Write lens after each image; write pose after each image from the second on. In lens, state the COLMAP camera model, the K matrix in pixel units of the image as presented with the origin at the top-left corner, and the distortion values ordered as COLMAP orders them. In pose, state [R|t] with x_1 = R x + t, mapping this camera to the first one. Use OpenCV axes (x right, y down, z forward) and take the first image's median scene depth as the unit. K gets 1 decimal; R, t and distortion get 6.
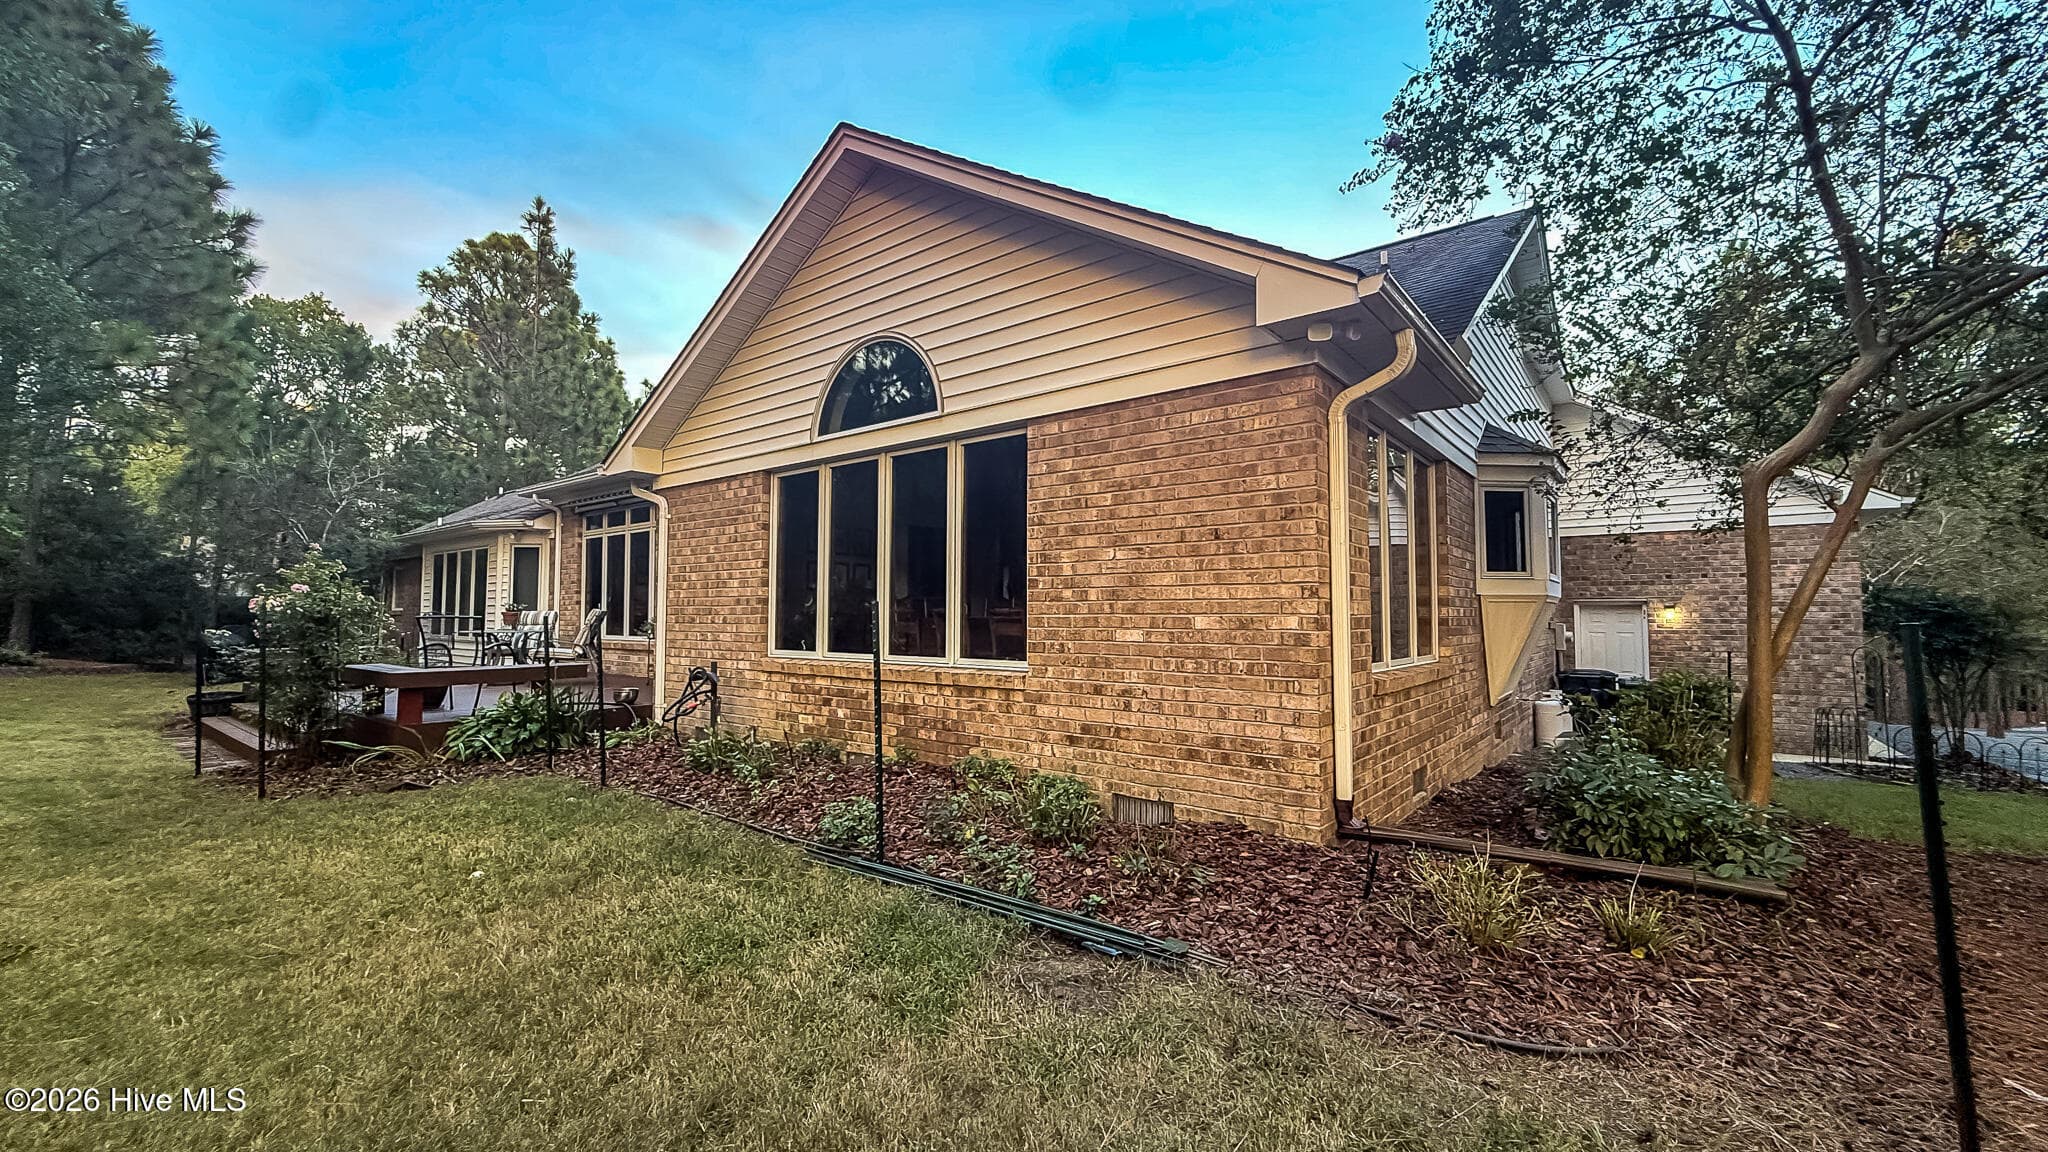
lens RADIAL K [[816.3, 0, 1012.7], [0, 816.3, 575.4], [0, 0, 1]] dist [-0.000572, -0.000292]
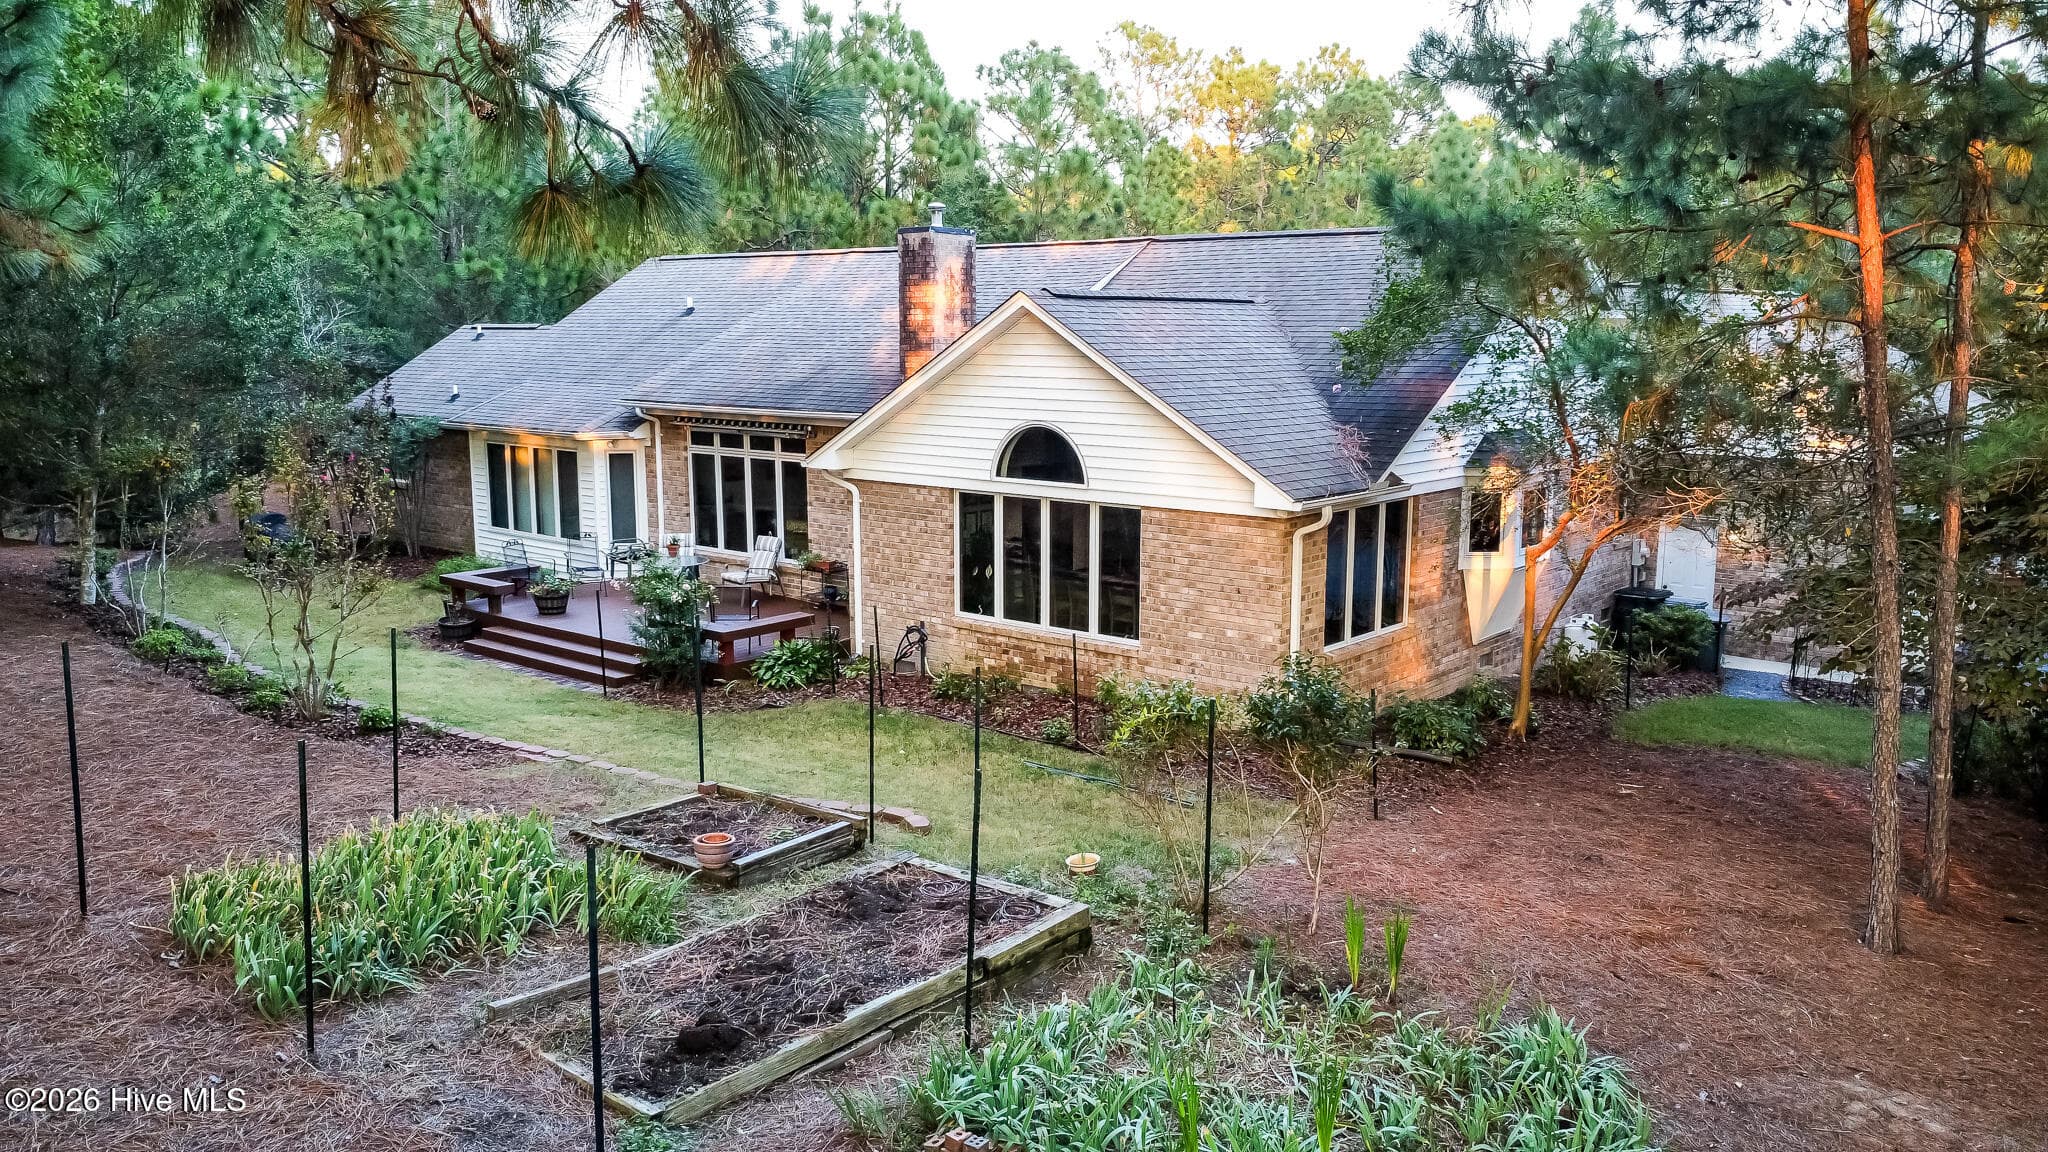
lens RADIAL K [[1541.2, 0, 1032.4], [0, 1541.2, 575.3], [0, 0, 1]] dist [-0.003024, 0.003146]
pose [[0.999859, 0.002581, -0.016605, -0.130481], [0.000953, 0.977841, 0.209345, -0.603894], [0.016778, -0.209332, 0.977701, -1.840764]]
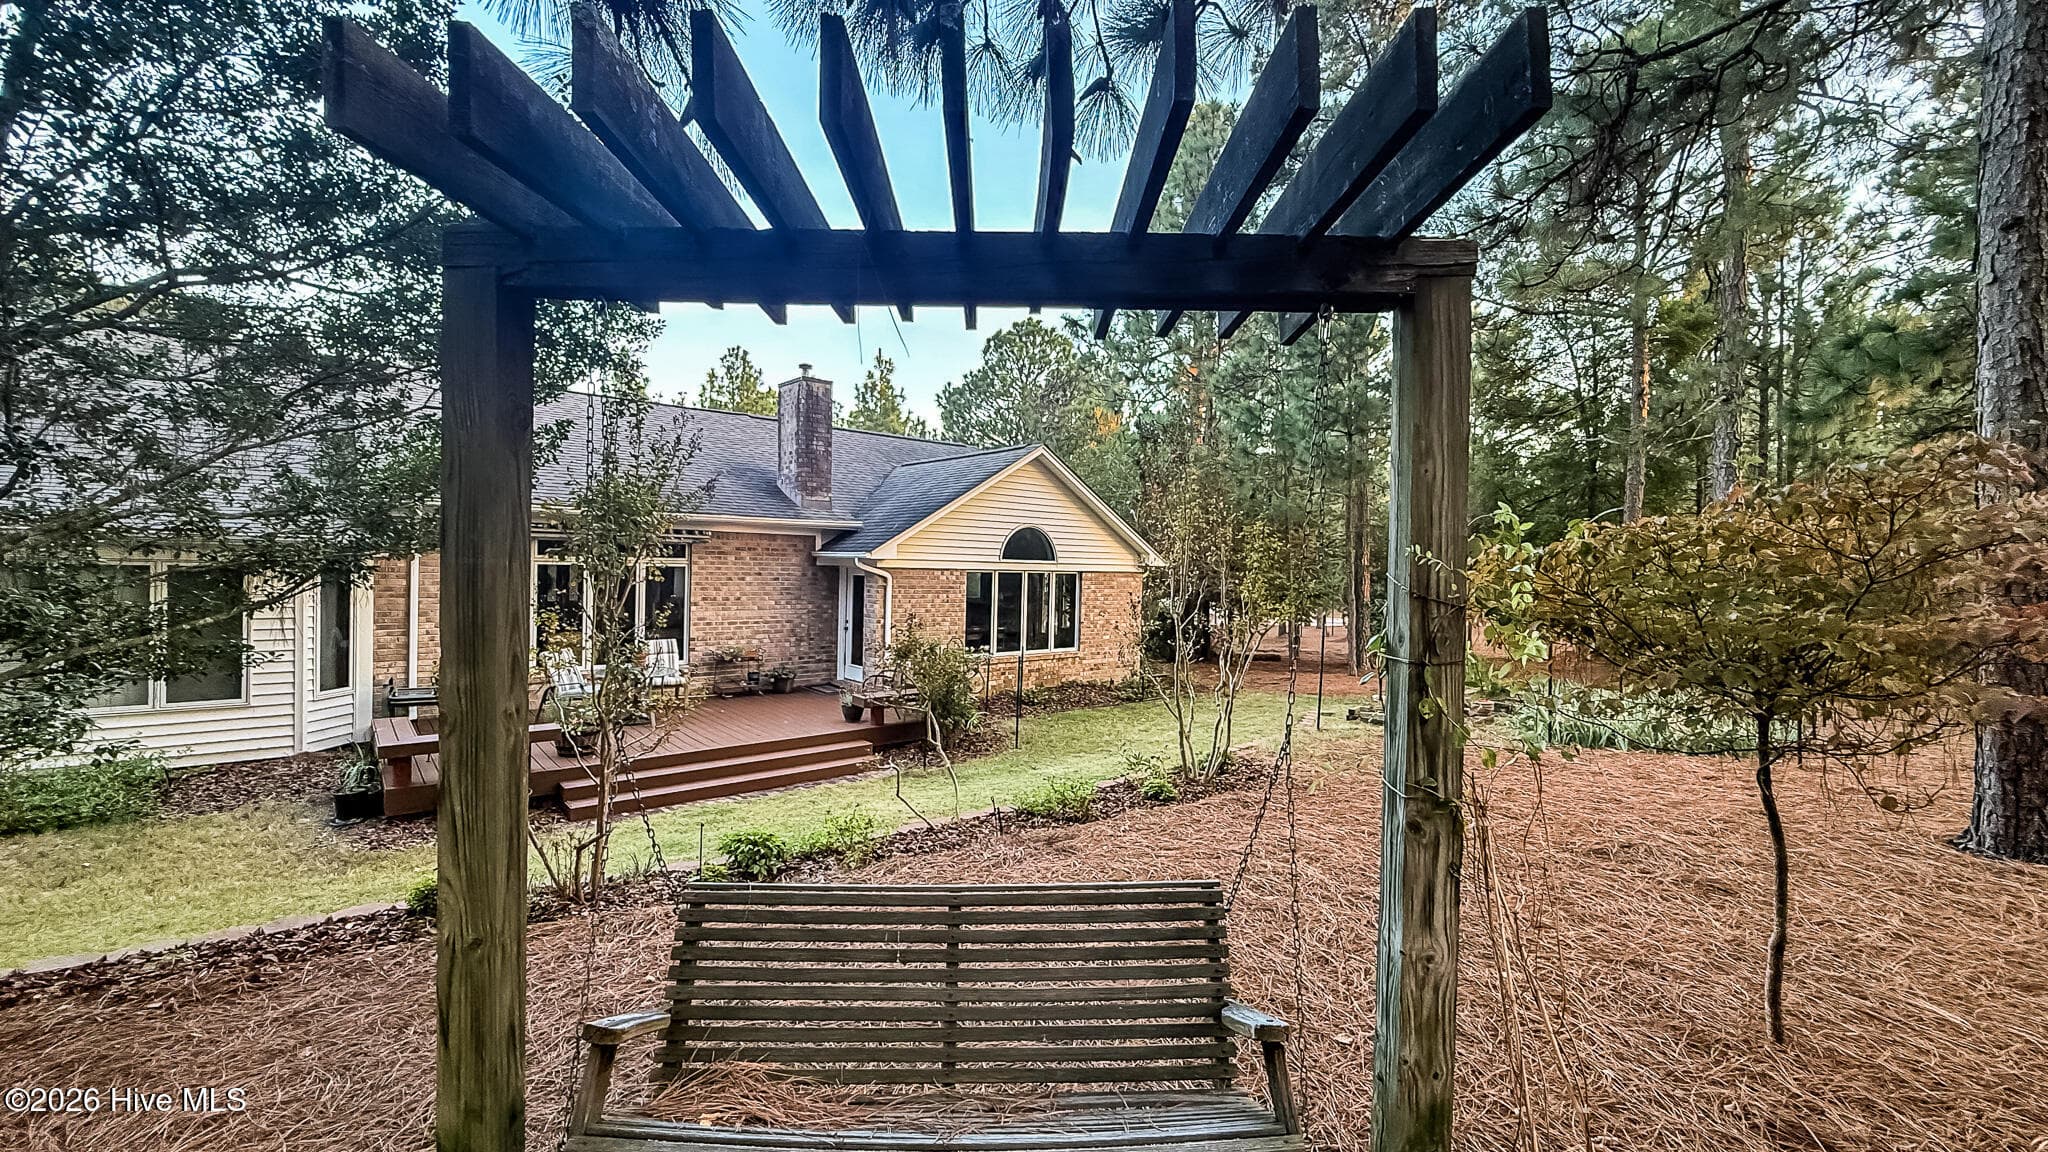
lens RADIAL K [[816.3, 0, 1012.7], [0, 816.3, 575.4], [0, 0, 1]] dist [-0.000572, -0.000292]
pose [[0.195043, -0.012779, 0.980711, -2.577242], [-0.072545, 0.996988, 0.027418, -0.198266], [-0.978108, -0.076494, 0.193528, 0.543965]]
